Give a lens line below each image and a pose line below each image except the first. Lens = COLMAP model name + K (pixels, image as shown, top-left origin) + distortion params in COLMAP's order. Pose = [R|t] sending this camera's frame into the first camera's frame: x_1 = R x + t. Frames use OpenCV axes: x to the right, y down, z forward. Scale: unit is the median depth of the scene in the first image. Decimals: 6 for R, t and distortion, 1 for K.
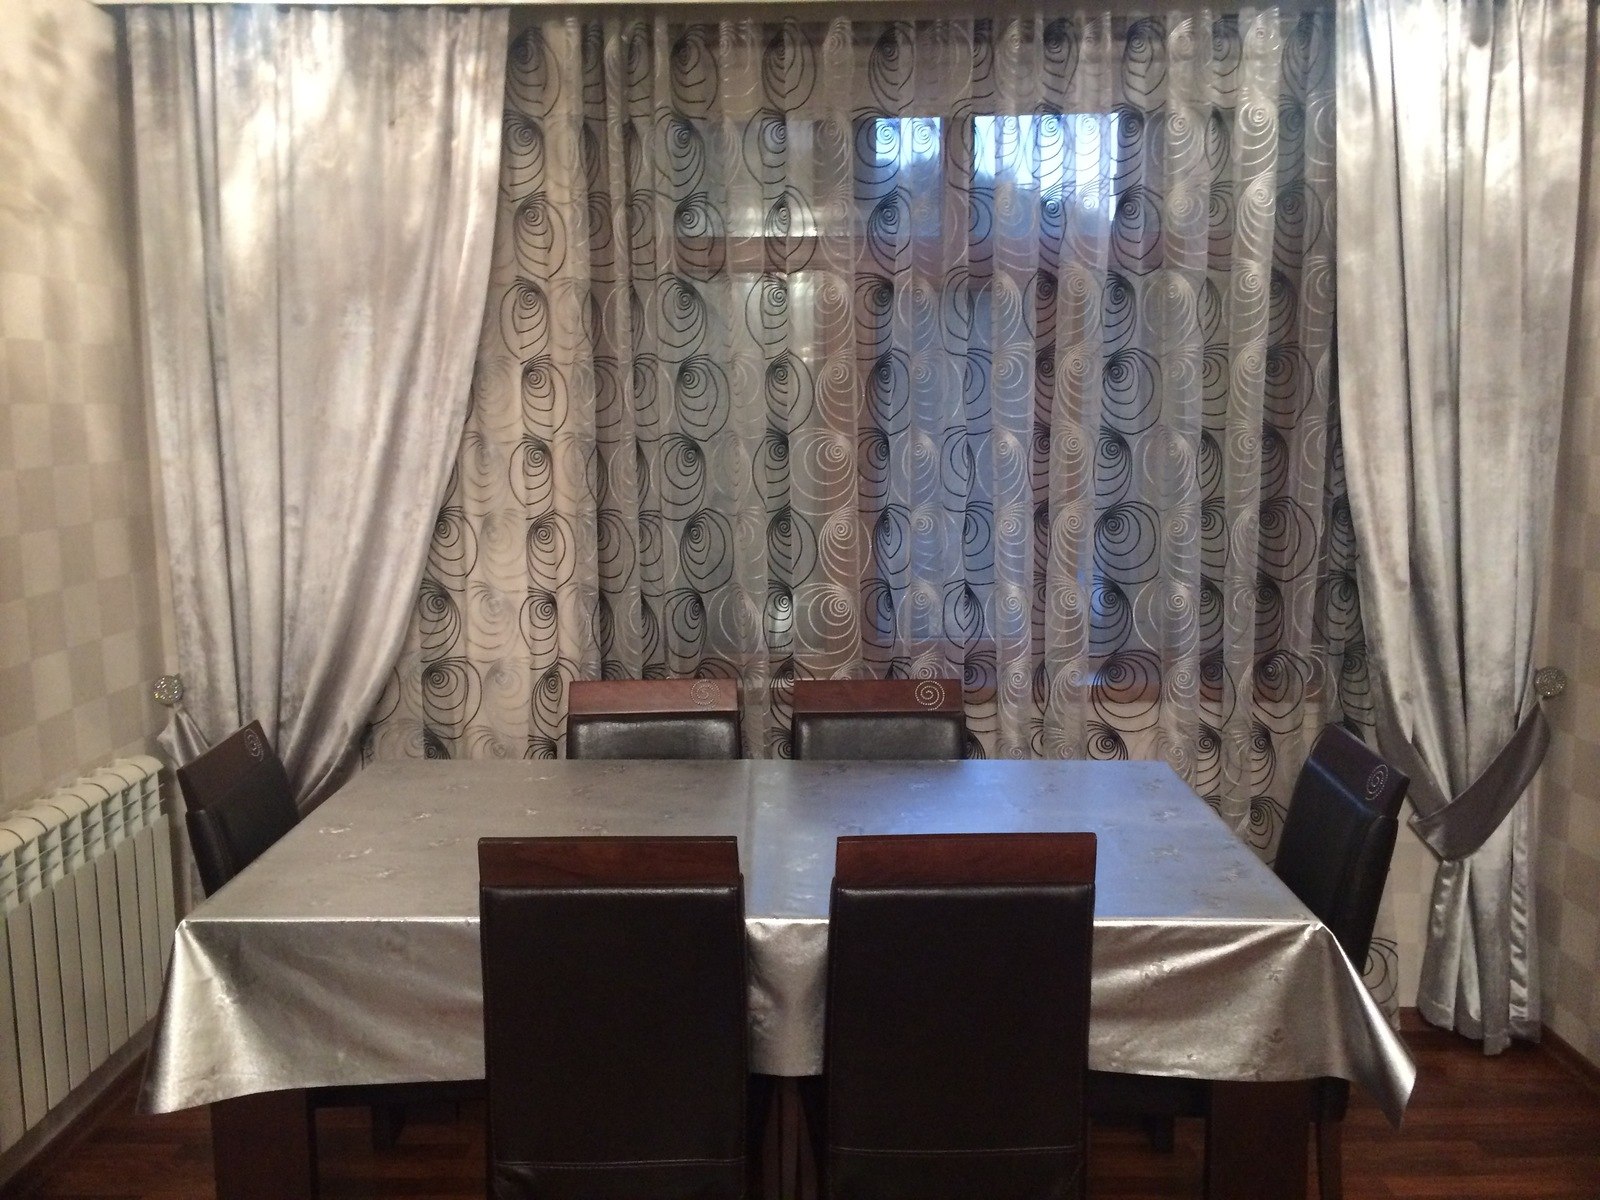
lens RADIAL K [[1365.2, 0, 783.0], [0, 1365.2, 602.4], [0, 0, 1]] dist [0.077555, -0.108698]
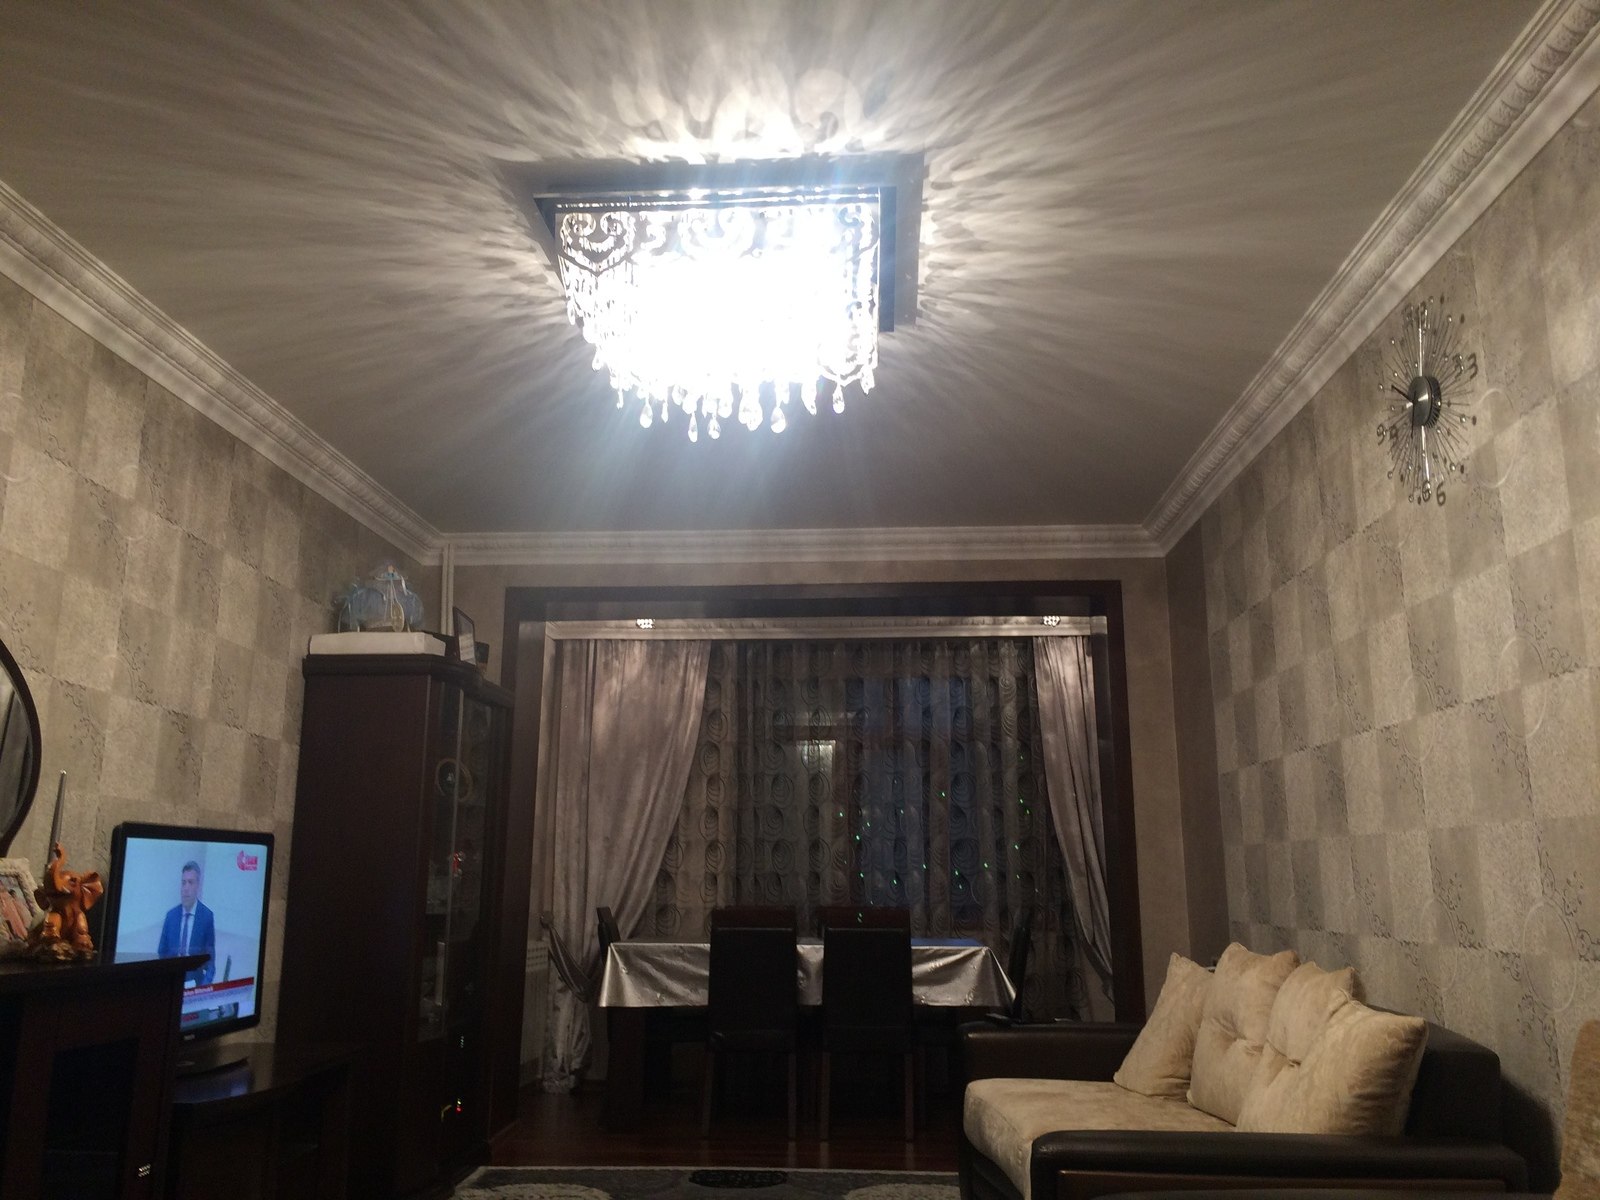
lens RADIAL K [[1365.2, 0, 798.6], [0, 1365.2, 597.1], [0, 0, 1]] dist [0.077555, -0.108698]
pose [[0.999386, 0.001926, -0.034985, 0.052364], [-0.013964, 0.937666, -0.347257, 0.364508], [0.032136, 0.347532, 0.937117, -1.361550]]
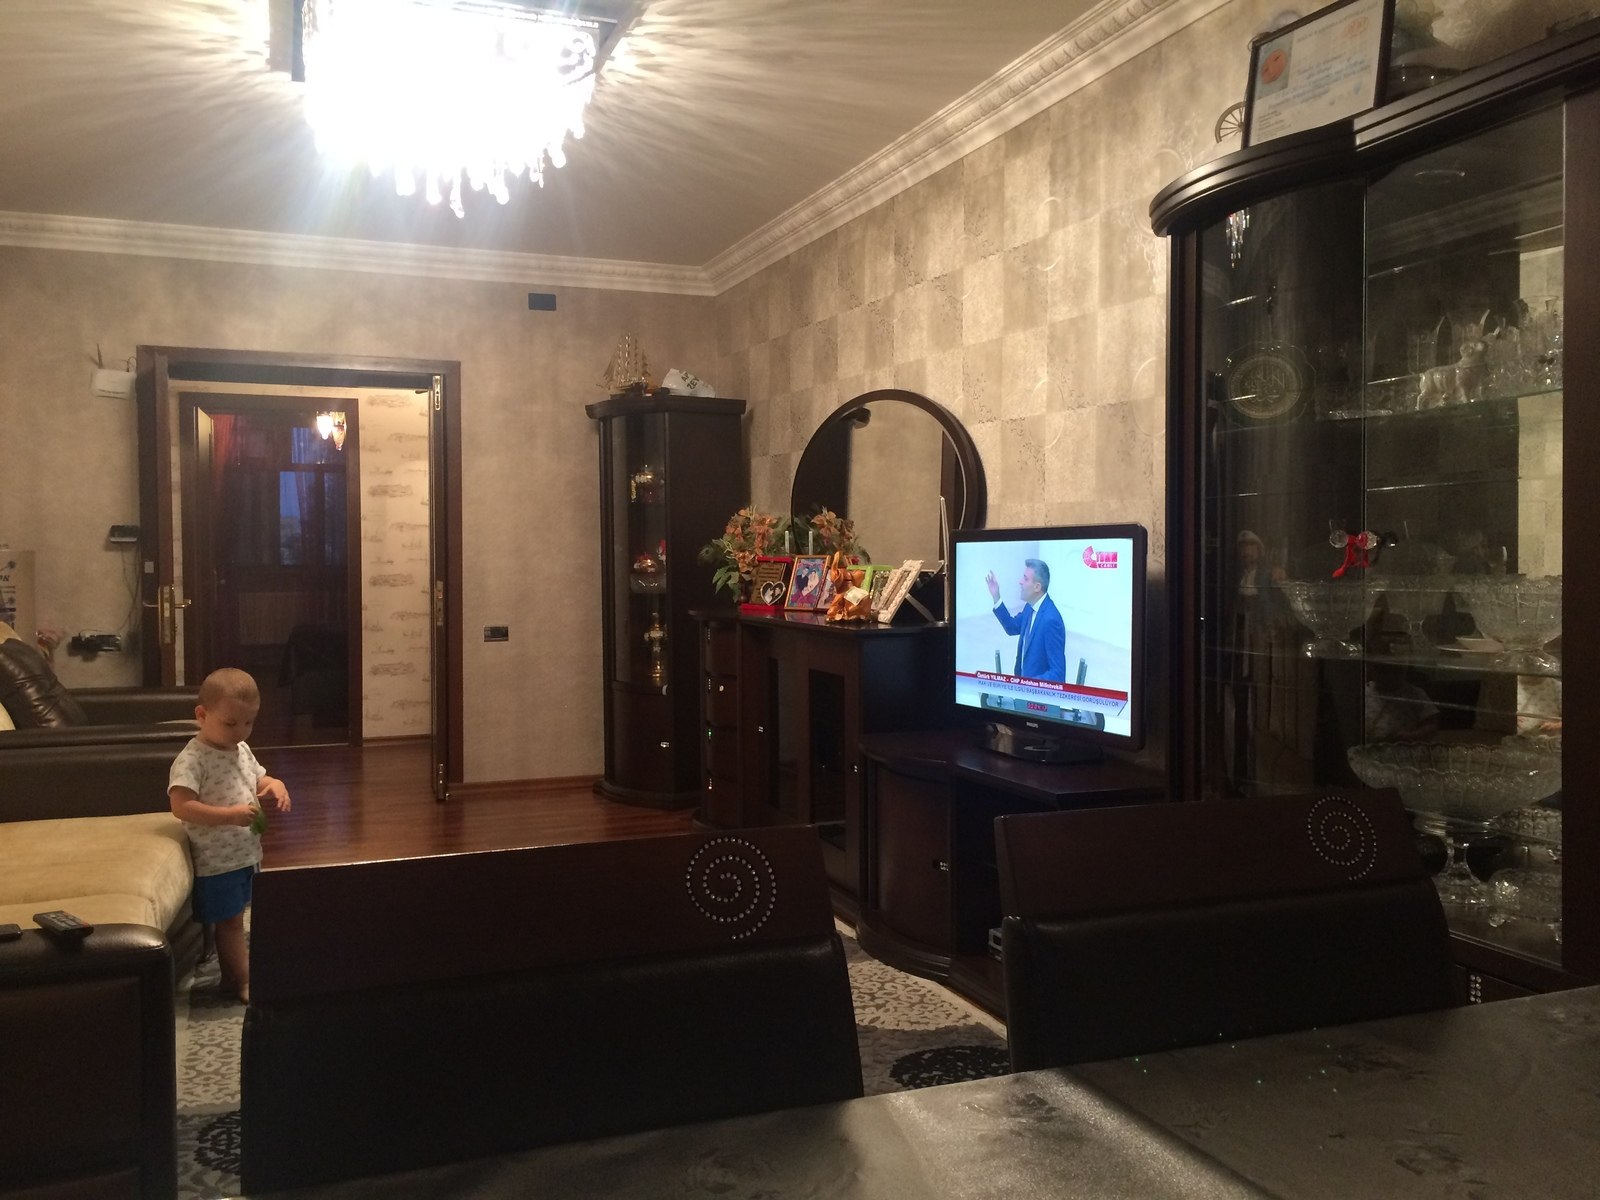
lens RADIAL K [[1365.2, 0, 795.9], [0, 1365.2, 605.3], [0, 0, 1]] dist [0.077555, -0.108698]
pose [[-0.928396, 0.021213, -0.370985, 0.143175], [-0.048633, 0.982845, 0.177905, -0.015775], [0.368395, 0.183209, -0.911438, 0.986240]]
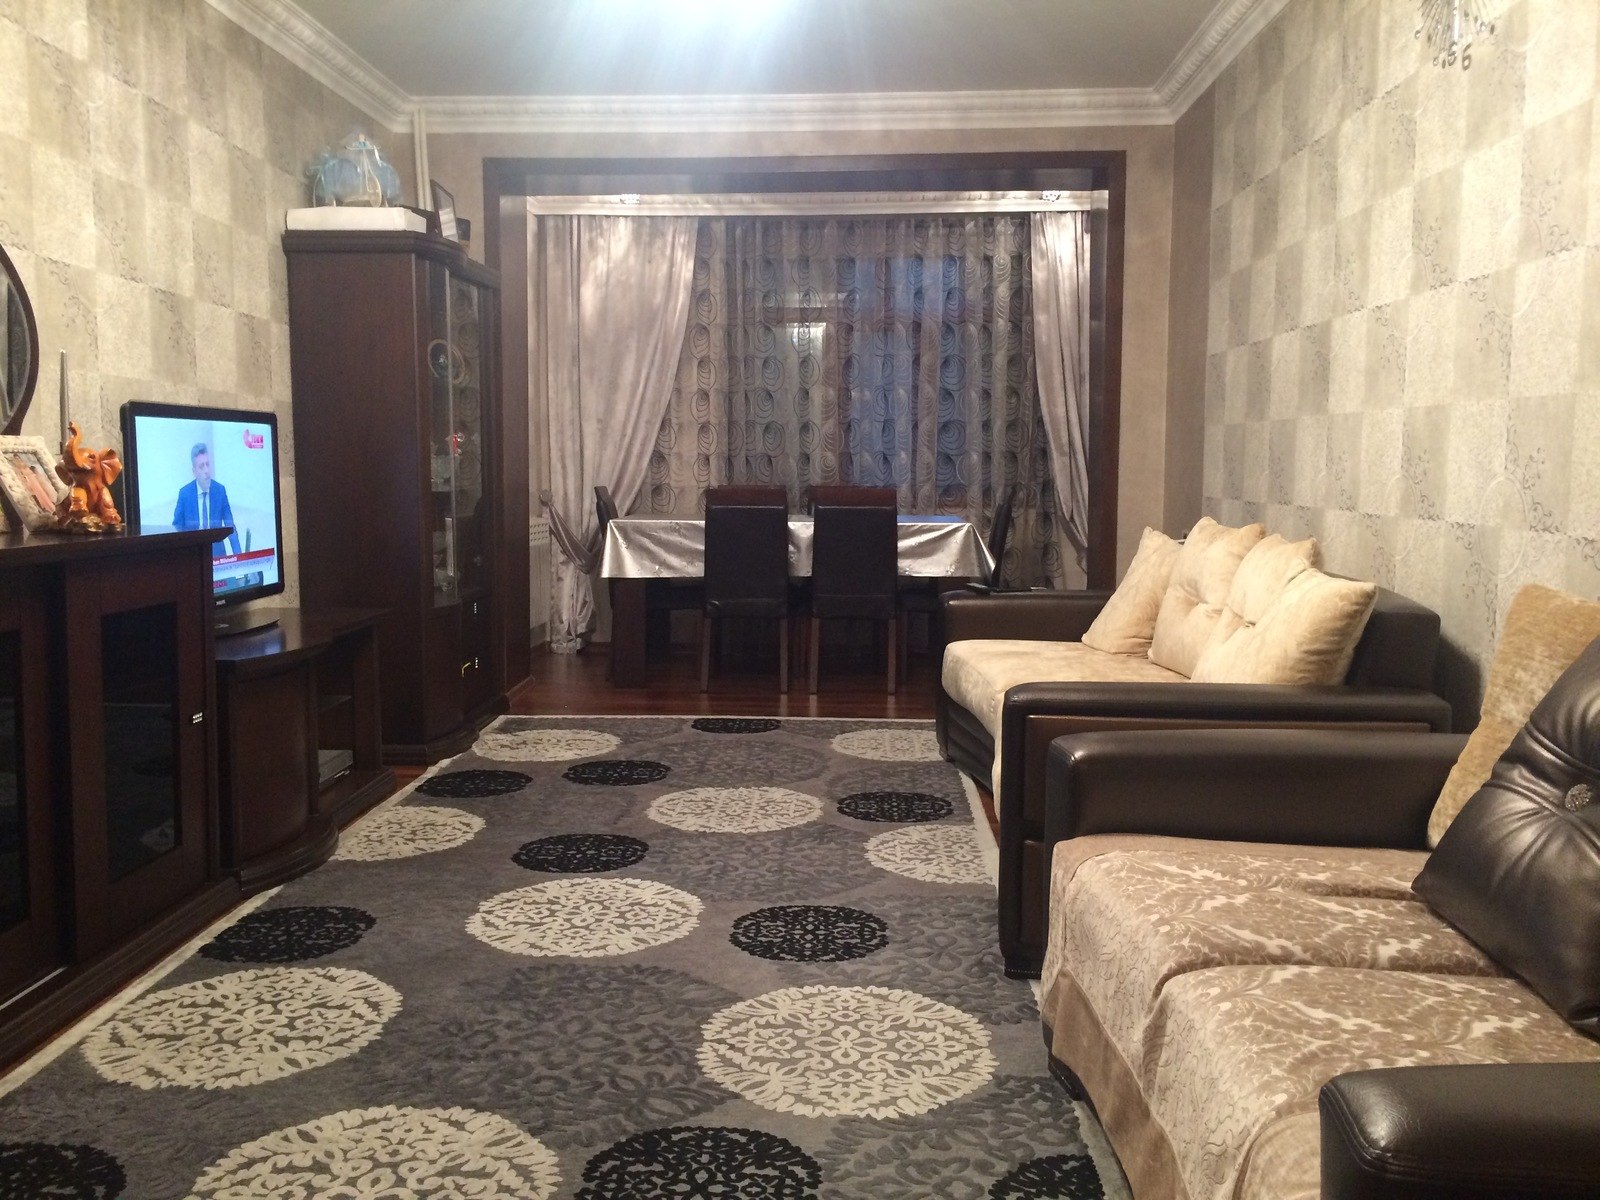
lens RADIAL K [[1365.2, 0, 797.3], [0, 1365.2, 600.4], [0, 0, 1]] dist [0.077555, -0.108698]
pose [[0.999638, 0.011013, -0.024547, 0.047512], [-0.012209, 0.998718, -0.049133, 0.367636], [0.023975, 0.049415, 0.998491, -1.383402]]
